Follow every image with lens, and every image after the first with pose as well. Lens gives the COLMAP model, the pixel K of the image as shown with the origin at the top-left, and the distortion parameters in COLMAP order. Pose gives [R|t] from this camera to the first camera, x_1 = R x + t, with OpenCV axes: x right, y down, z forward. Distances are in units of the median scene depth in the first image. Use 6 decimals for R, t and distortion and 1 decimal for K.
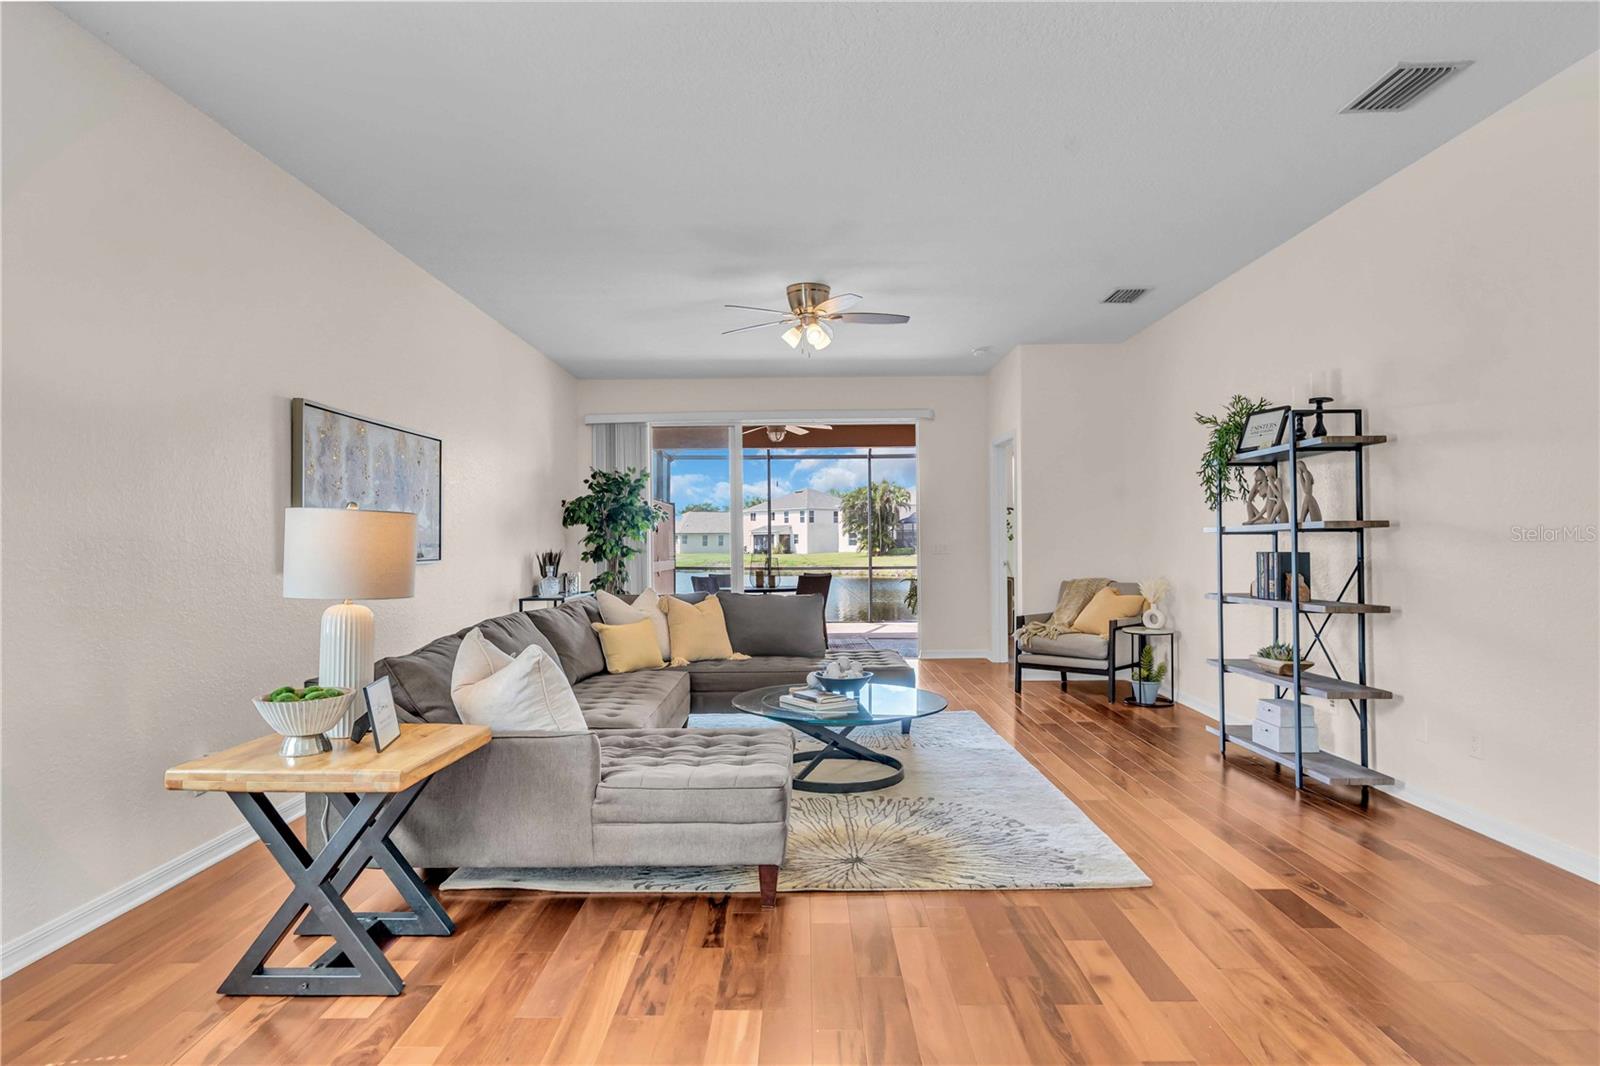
lens RADIAL K [[887.7, 0, 794.9], [0, 887.7, 537.4], [0, 0, 1]] dist [0.004527, 0.000035]
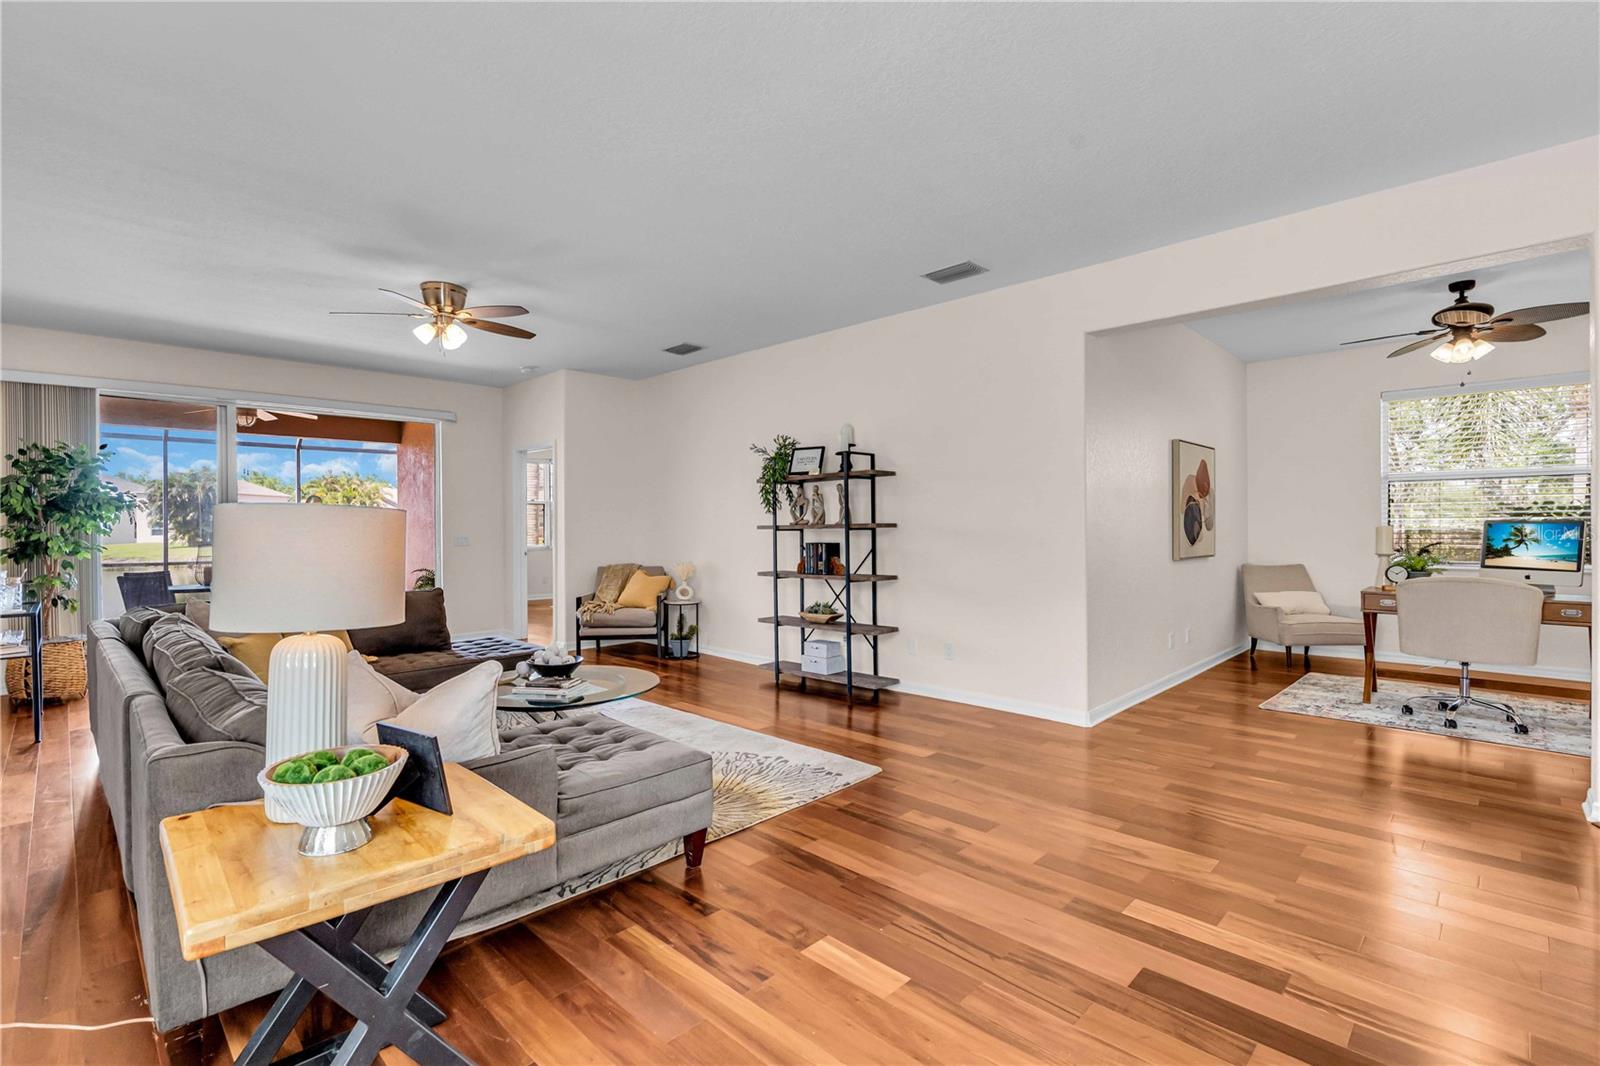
lens RADIAL K [[729.9, 0, 775.7], [0, 729.9, 527.1], [0, 0, 1]] dist [-0.008117, 0.001543]
pose [[0.702741, 0.003621, 0.711437, -0.310173], [-0.003087, 0.999993, -0.002041, -0.005867], [-0.711439, -0.000762, 0.702747, 0.143145]]
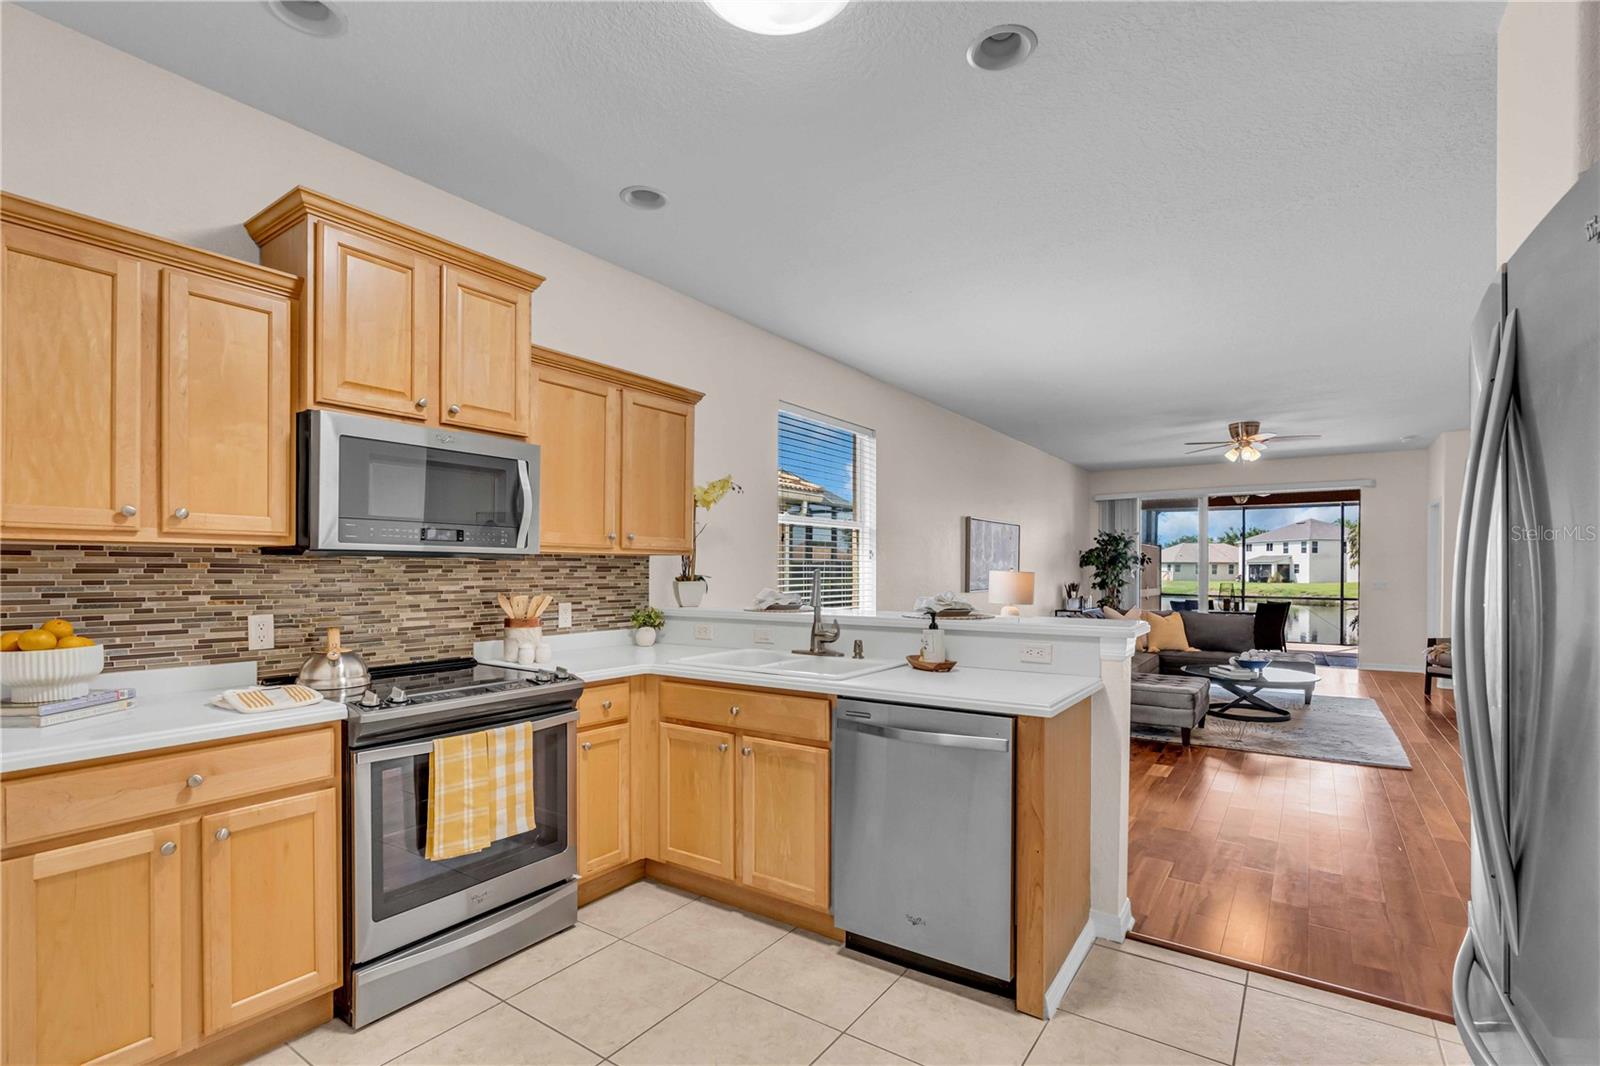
lens RADIAL K [[729.9, 0, 805.9], [0, 729.9, 576.3], [0, 0, 1]] dist [-0.008117, 0.001543]
pose [[0.826686, 0.016403, -0.562424, 0.104886], [-0.007053, 0.999799, 0.018792, -0.023857], [0.562619, -0.011568, 0.826635, -0.543501]]
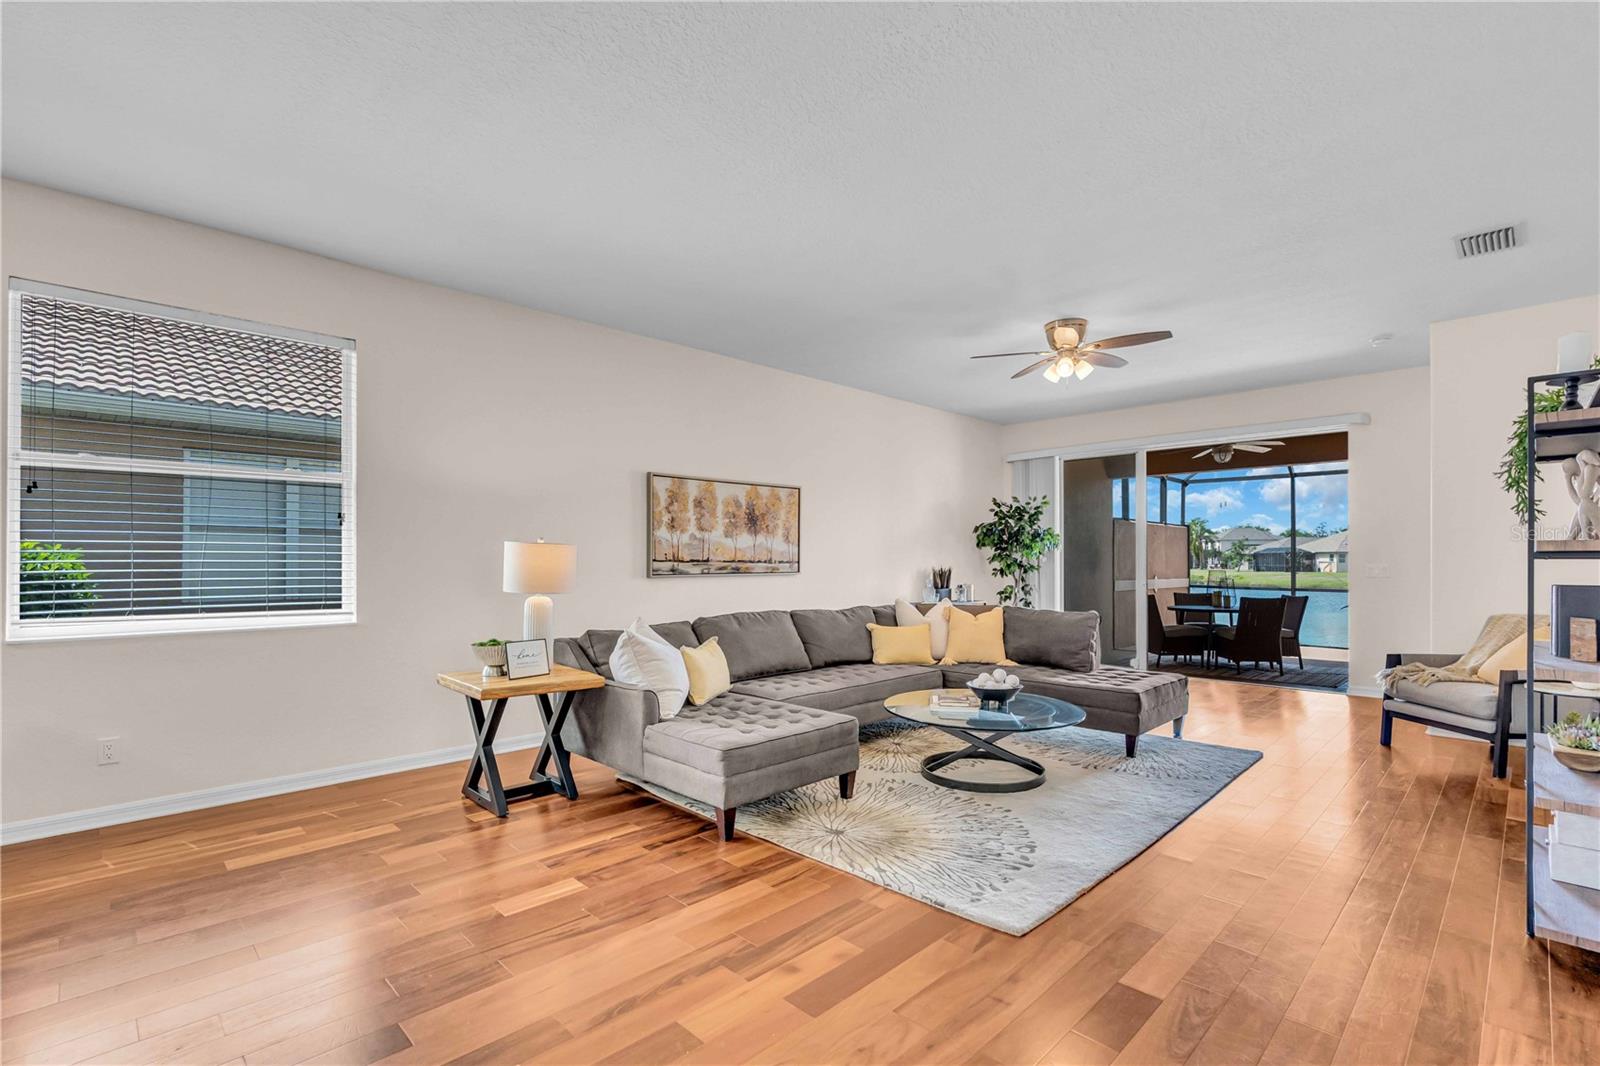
lens RADIAL K [[729.9, 0, 807.7], [0, 729.9, 566.7], [0, 0, 1]] dist [-0.008117, 0.001543]
pose [[0.718045, 0.014269, -0.695850, 0.406645], [-0.003570, 0.999852, 0.016819, -0.003643], [0.695987, -0.009592, 0.717990, 0.159691]]
